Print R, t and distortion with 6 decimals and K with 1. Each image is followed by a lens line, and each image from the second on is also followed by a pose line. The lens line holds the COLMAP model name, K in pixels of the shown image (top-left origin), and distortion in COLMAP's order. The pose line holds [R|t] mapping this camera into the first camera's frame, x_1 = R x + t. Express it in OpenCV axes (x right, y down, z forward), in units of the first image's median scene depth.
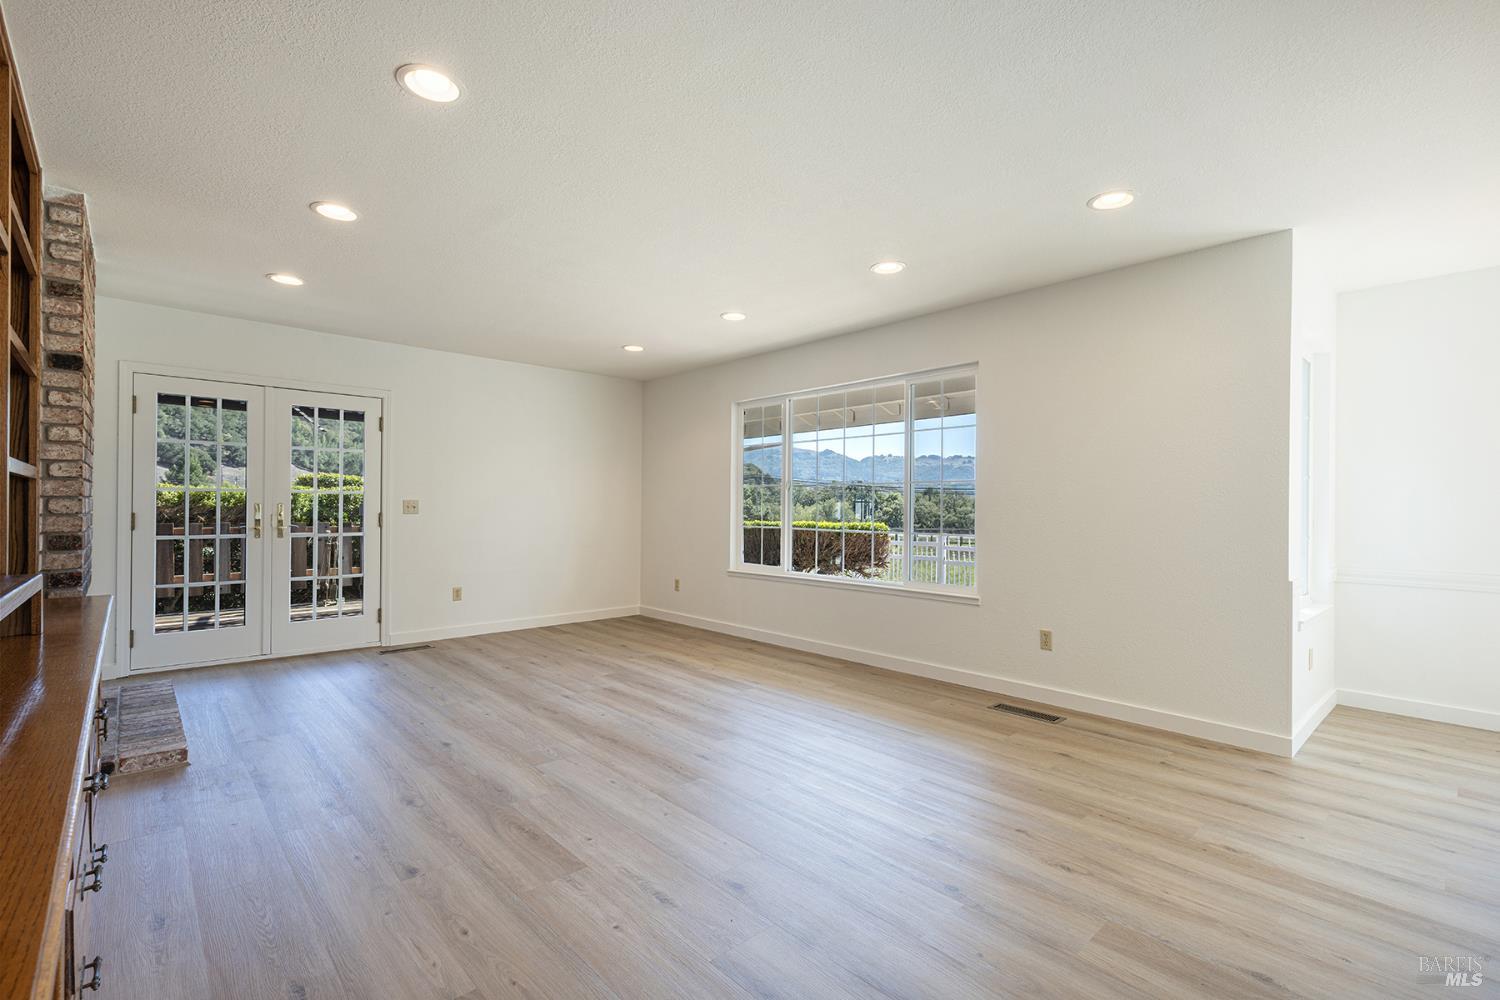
lens RADIAL K [[680.0, 0, 746.5], [0, 680.0, 501.4], [0, 0, 1]] dist [-0.000331, -0.000117]
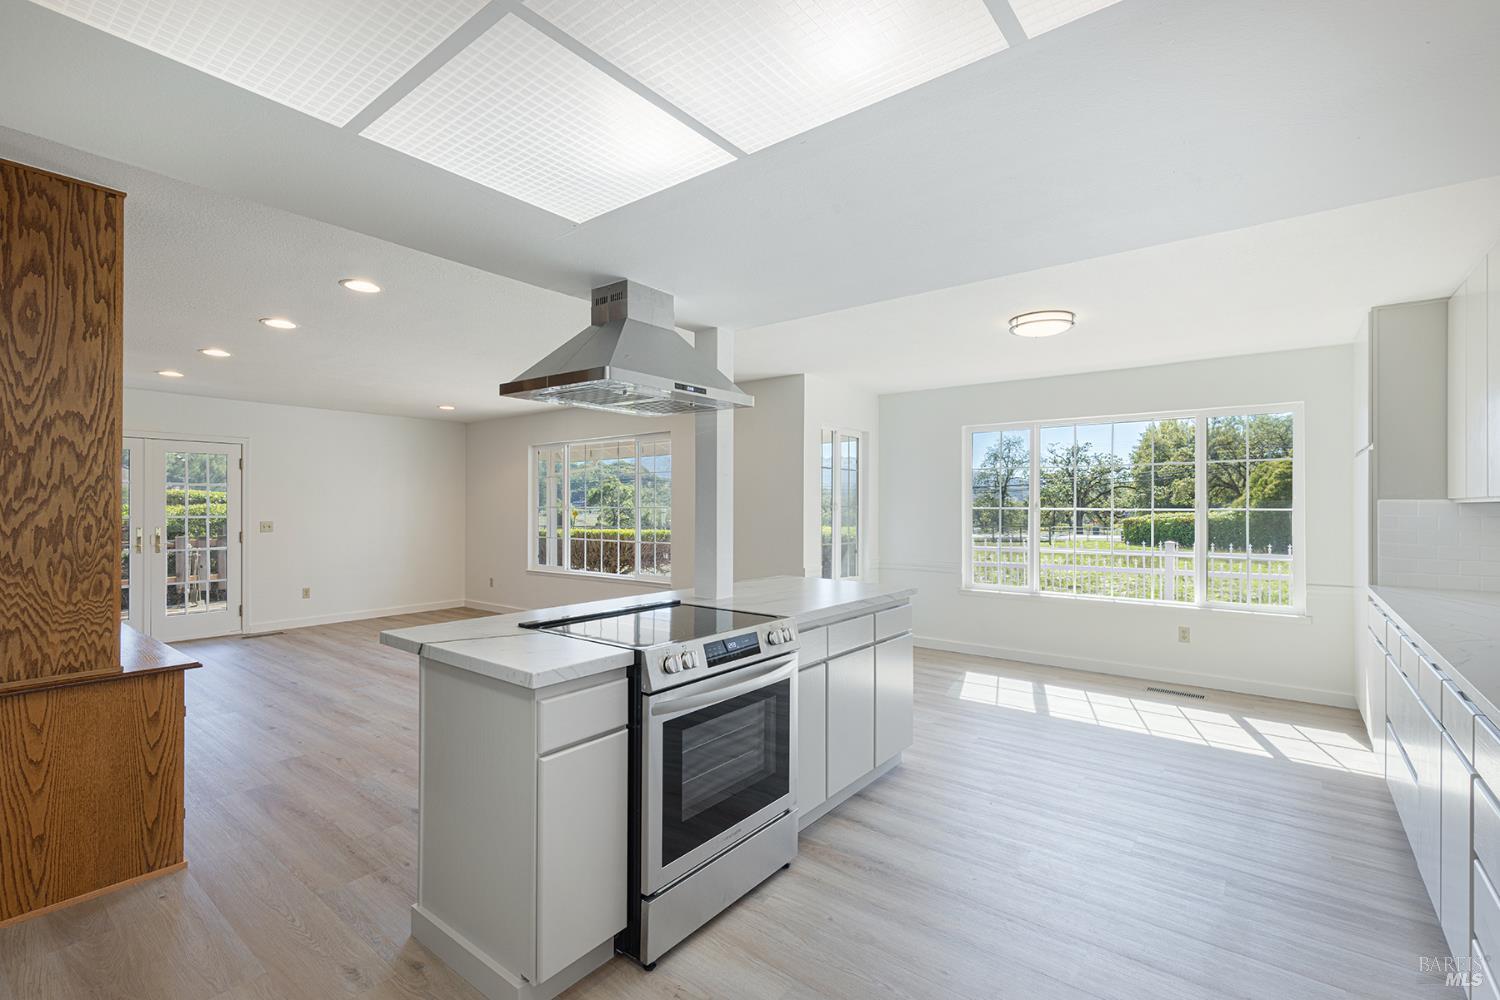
lens RADIAL K [[680.0, 0, 749.3], [0, 680.0, 501.4], [0, 0, 1]] dist [-0.000331, -0.000117]
pose [[0.986605, -0.006721, 0.162991, 0.227675], [0.006485, 0.999977, 0.001983, -0.041560], [-0.163000, -0.000900, 0.986626, -0.479518]]
